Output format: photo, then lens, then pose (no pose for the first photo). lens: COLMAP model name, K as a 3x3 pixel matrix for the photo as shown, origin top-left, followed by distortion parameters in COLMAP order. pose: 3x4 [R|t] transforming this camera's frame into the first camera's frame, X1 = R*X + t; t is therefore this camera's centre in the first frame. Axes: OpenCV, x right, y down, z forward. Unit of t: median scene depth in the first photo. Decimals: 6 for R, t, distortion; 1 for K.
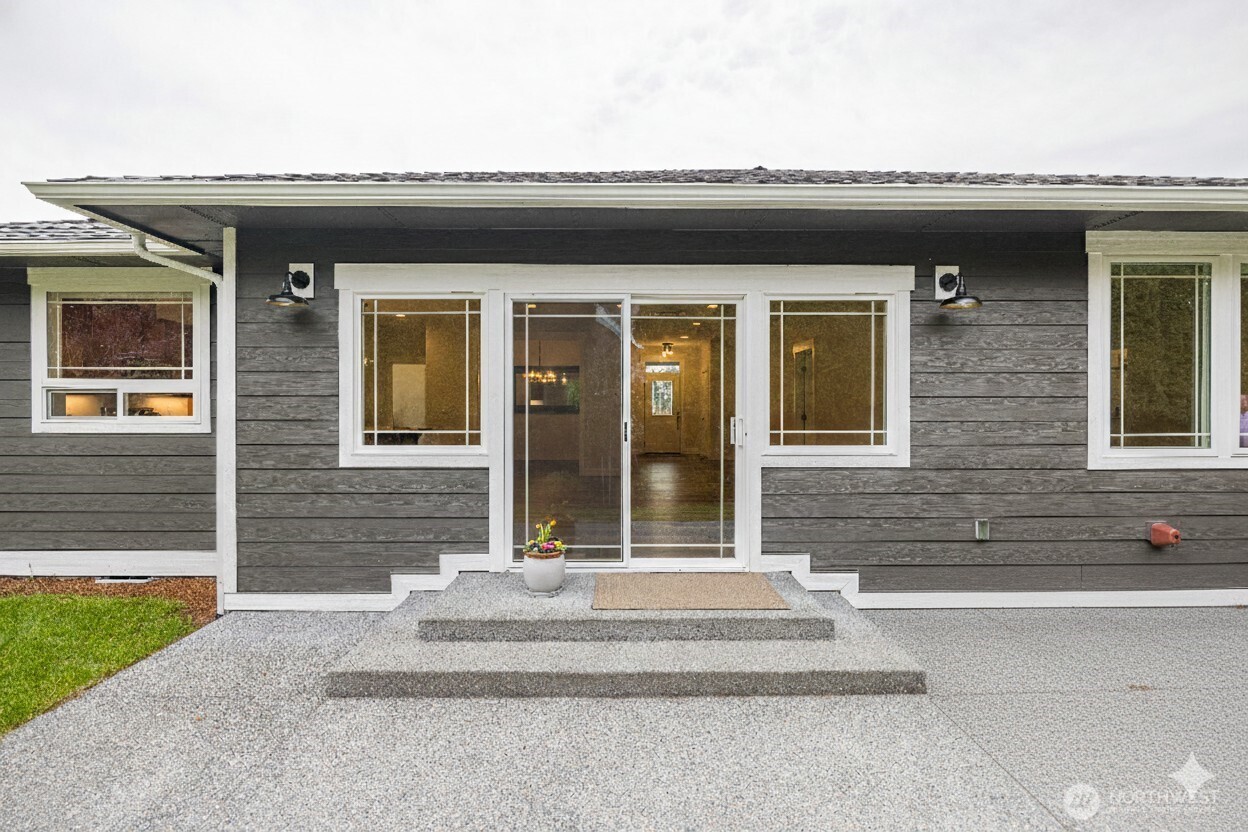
lens RADIAL K [[581.0, 0, 648.0], [0, 581.0, 408.7], [0, 0, 1]] dist [-0.000093, -0.000132]
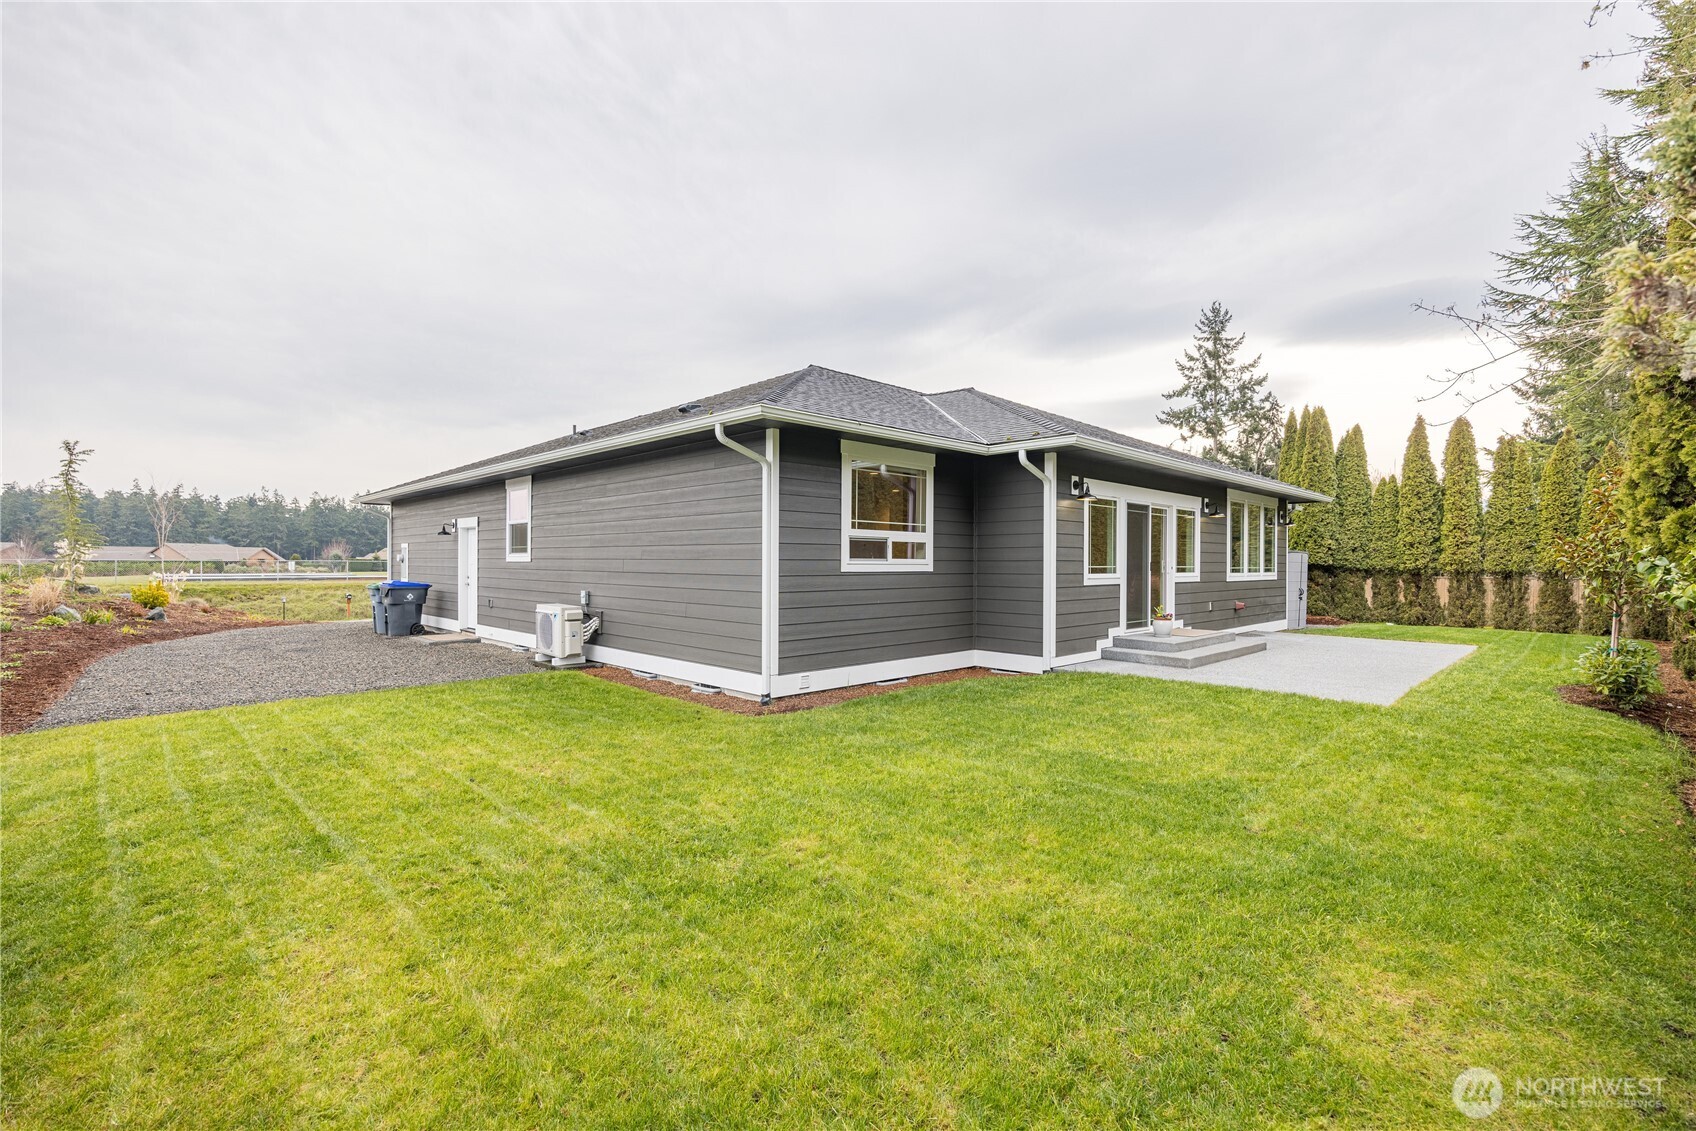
lens RADIAL K [[650.8, 0, 848.0], [0, 650.8, 565.5], [0, 0, 1]] dist [0.000818, 0.000081]
pose [[0.759264, -0.001250, 0.650782, -2.398037], [-0.007232, 0.999920, 0.010358, 0.016773], [-0.650743, -0.012571, 0.759194, -0.096547]]
